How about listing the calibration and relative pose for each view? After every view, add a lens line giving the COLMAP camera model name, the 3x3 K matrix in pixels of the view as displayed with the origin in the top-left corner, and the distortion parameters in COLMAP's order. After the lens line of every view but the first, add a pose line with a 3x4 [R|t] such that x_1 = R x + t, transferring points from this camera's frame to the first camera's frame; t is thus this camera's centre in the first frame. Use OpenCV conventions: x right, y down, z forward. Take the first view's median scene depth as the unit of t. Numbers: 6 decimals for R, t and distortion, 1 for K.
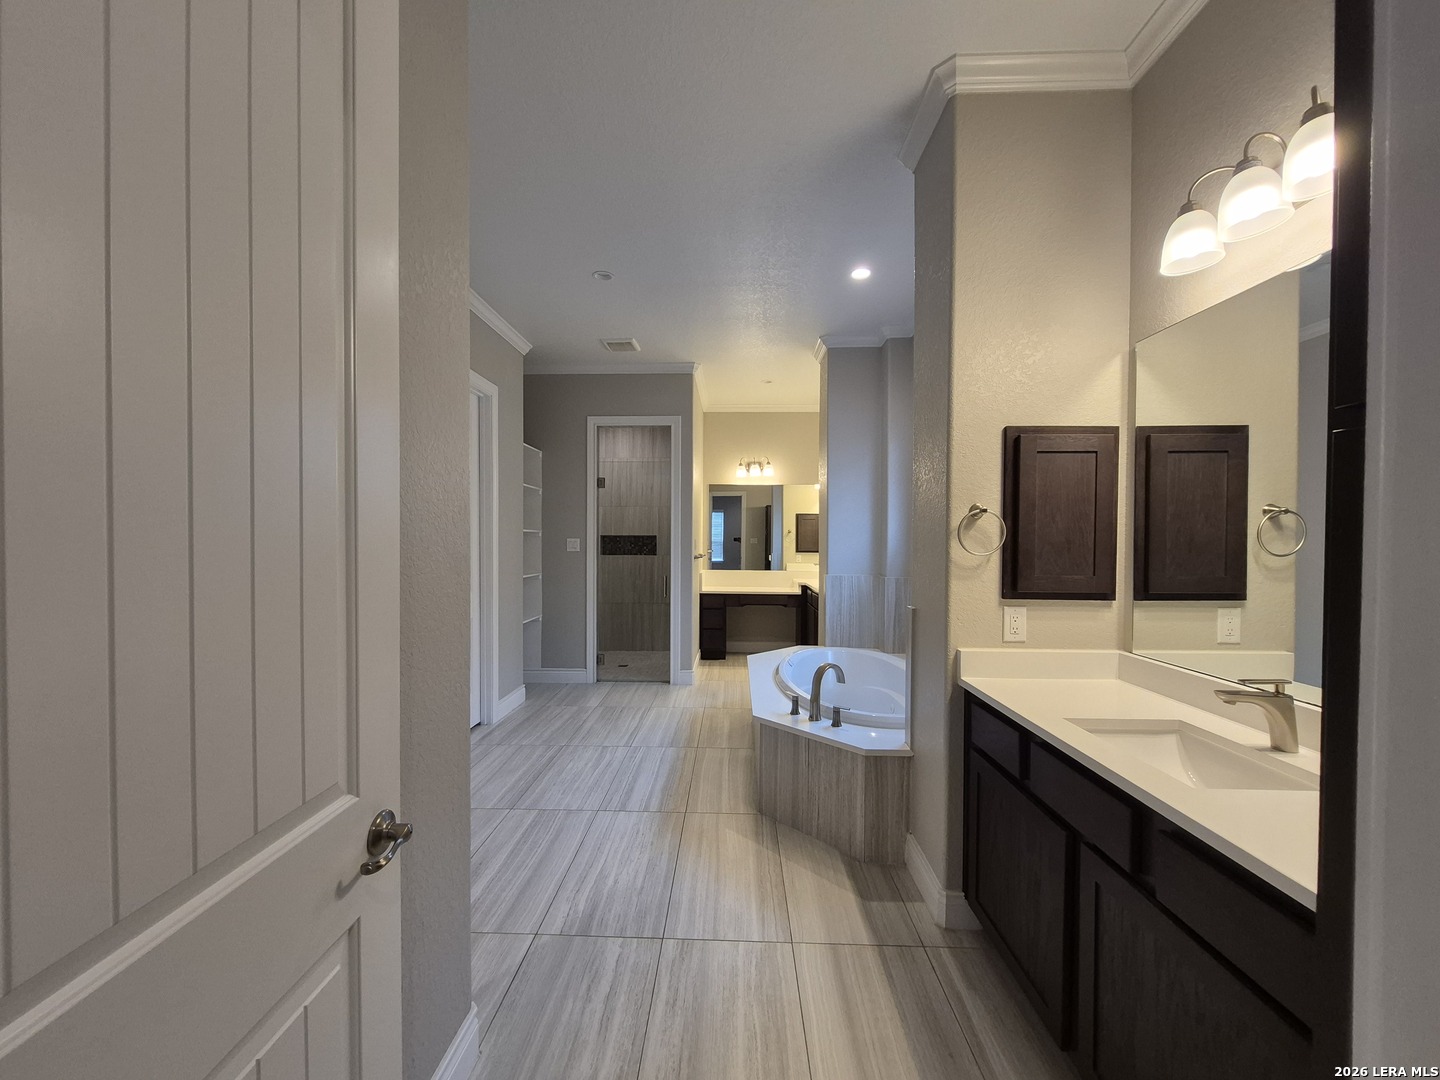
lens RADIAL K [[565.9, 0, 711.0], [0, 565.9, 546.5], [0, 0, 1]] dist [0.002385, -0.002672]
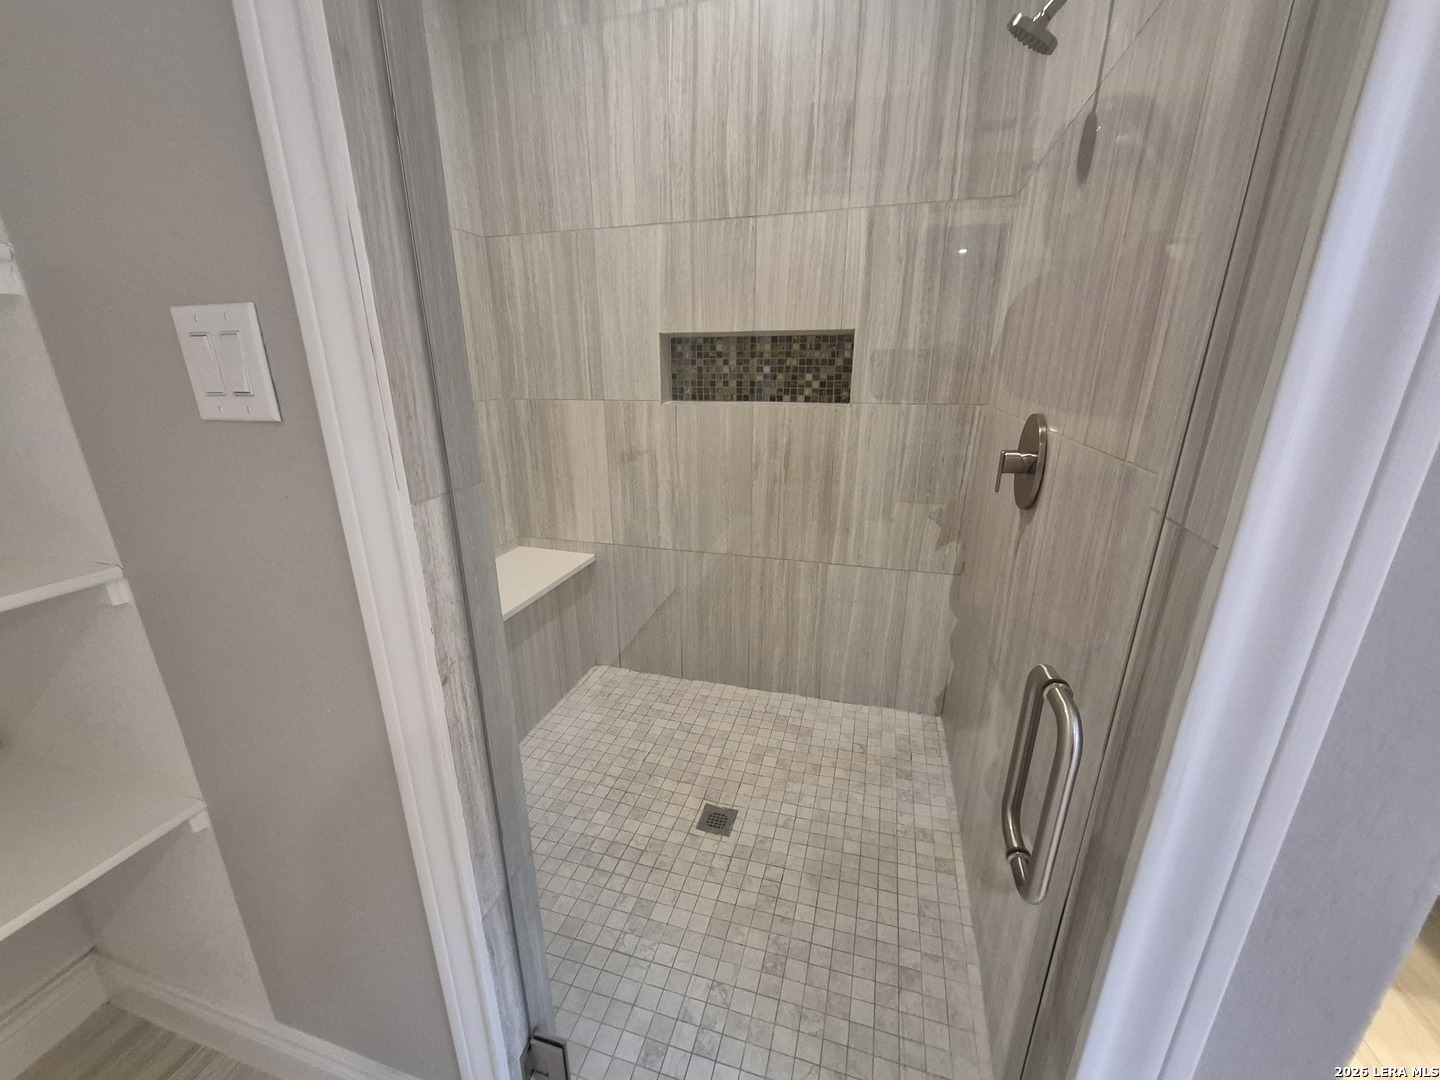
lens RADIAL K [[565.9, 0, 711.0], [0, 565.9, 546.5], [0, 0, 1]] dist [0.002385, -0.002672]
pose [[0.969579, 0.066714, -0.235513, -0.091587], [0.005075, 0.956457, 0.291829, 0.000892], [0.244727, -0.284146, 0.927022, 0.693777]]
